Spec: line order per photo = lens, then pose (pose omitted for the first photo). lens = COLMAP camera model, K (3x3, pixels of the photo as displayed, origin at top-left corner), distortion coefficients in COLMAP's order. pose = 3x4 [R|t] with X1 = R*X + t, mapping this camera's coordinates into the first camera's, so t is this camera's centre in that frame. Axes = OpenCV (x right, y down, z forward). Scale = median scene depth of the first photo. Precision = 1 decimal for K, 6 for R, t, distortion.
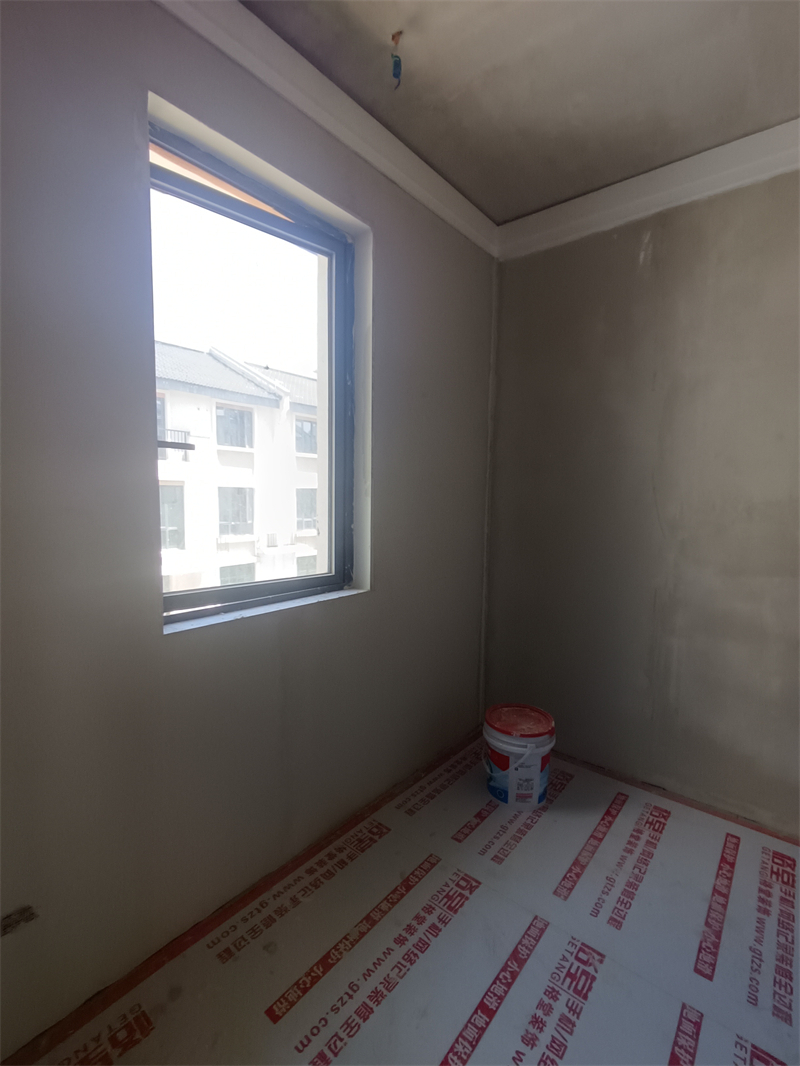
lens RADIAL K [[488.2, 0, 404.1], [0, 488.2, 536.4], [0, 0, 1]] dist [-0.003186, -0.000350]
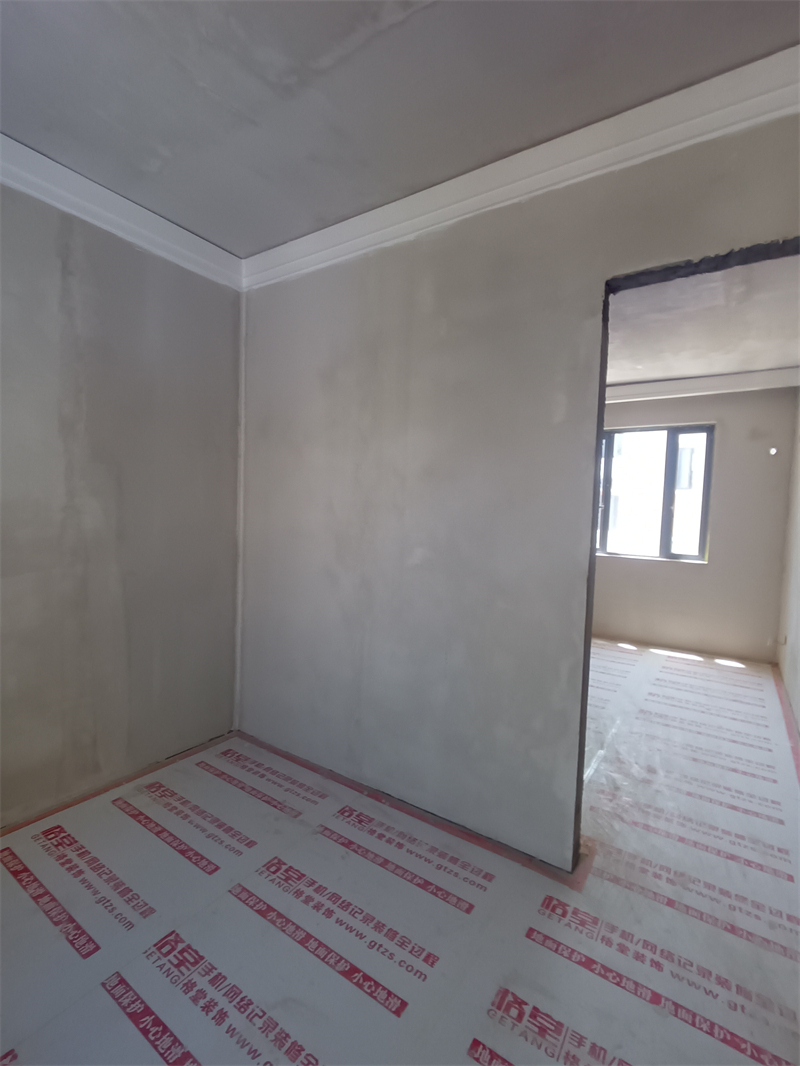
lens RADIAL K [[488.2, 0, 404.1], [0, 488.2, 536.4], [0, 0, 1]] dist [-0.003186, -0.000350]
pose [[-0.088613, -0.075216, 0.993222, -0.663279], [0.063797, 0.994669, 0.081017, -0.066657], [-0.994021, 0.070544, -0.083342, 0.537031]]
